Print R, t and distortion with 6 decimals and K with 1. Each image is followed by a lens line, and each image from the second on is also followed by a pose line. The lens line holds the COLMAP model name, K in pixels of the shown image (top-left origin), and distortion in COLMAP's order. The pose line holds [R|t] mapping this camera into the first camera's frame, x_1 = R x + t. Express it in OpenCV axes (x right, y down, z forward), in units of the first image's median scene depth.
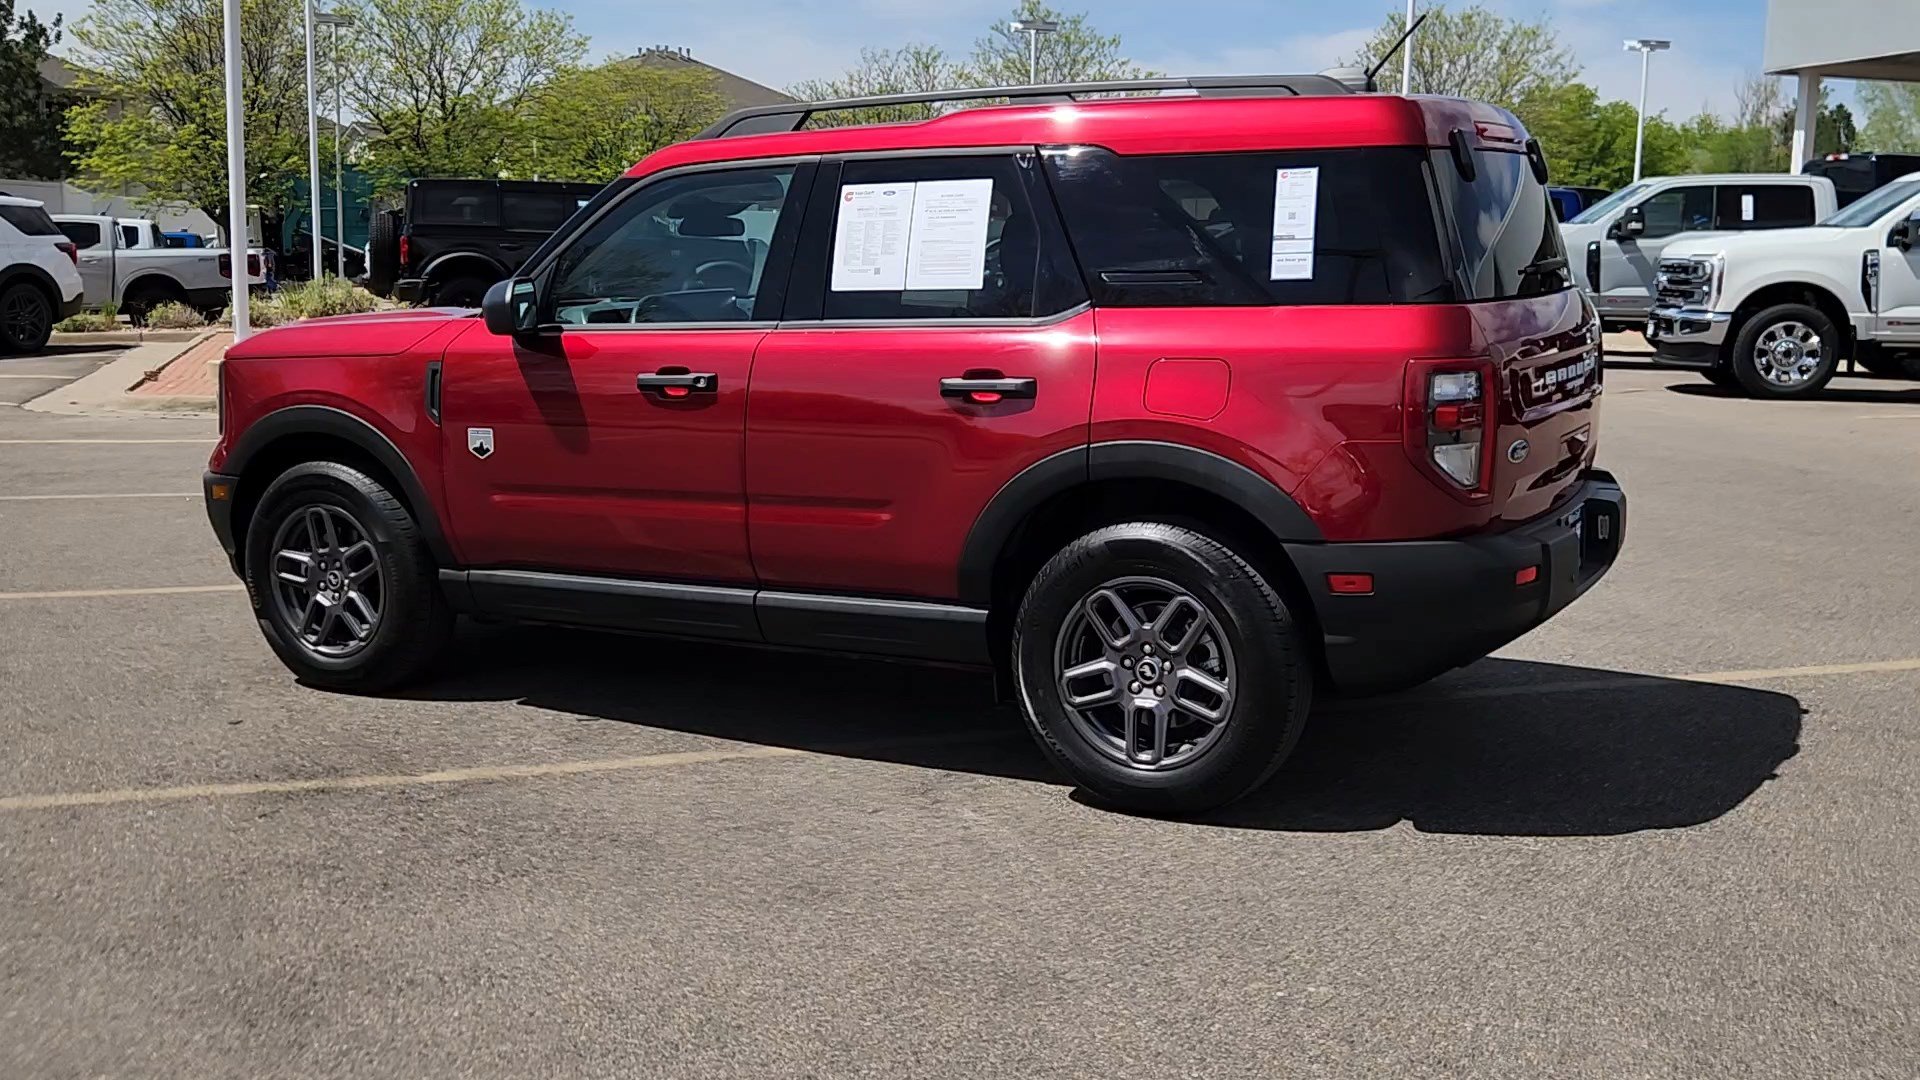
lens RADIAL K [[1937.3, 0, 943.6], [0, 1937.3, 531.6], [0, 0, 1]] dist [0.025604, 0.000000]
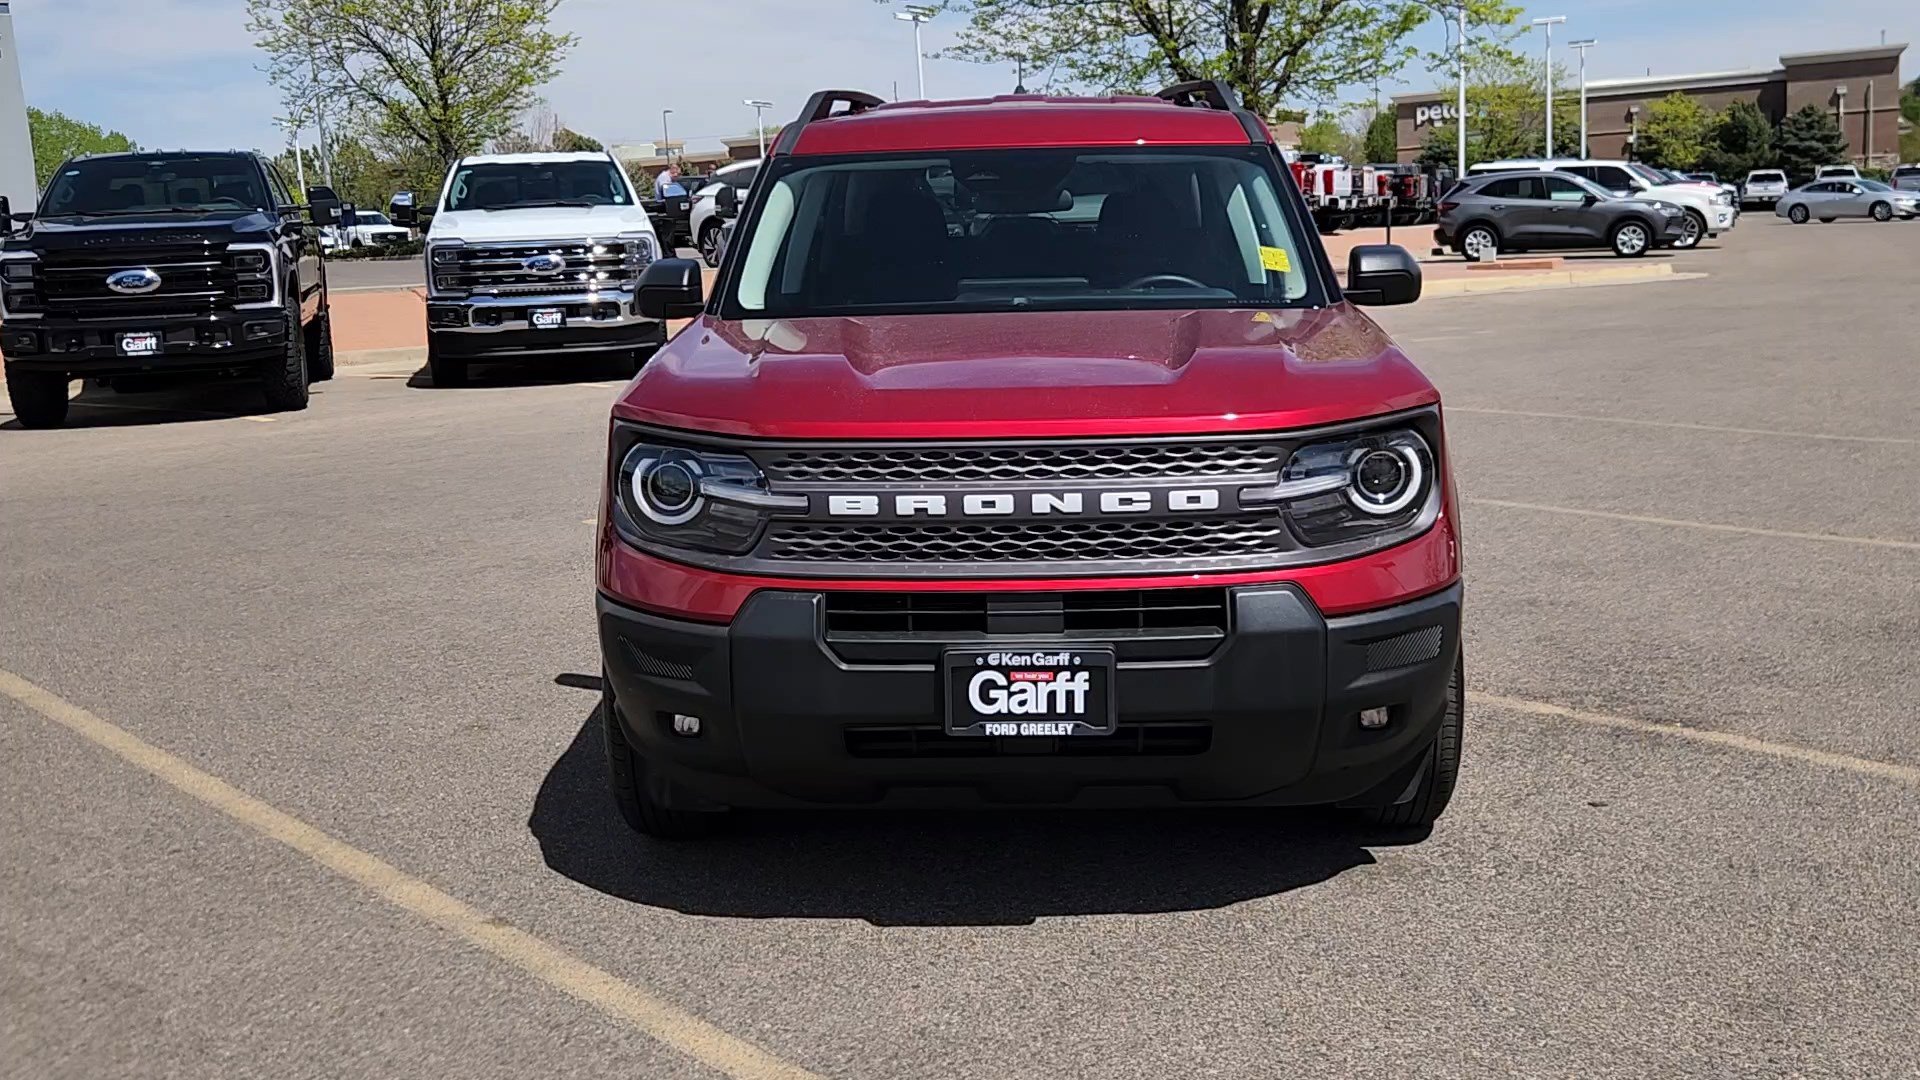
lens RADIAL K [[1937.3, 0, 943.6], [0, 1937.3, 535.8], [0, 0, 1]] dist [0.025604, 0.000000]
pose [[-0.442899, -0.139560, 0.885643, -1.049827], [0.168651, 0.957209, 0.235178, -0.270754], [-0.880566, 0.253524, -0.400410, 1.710237]]
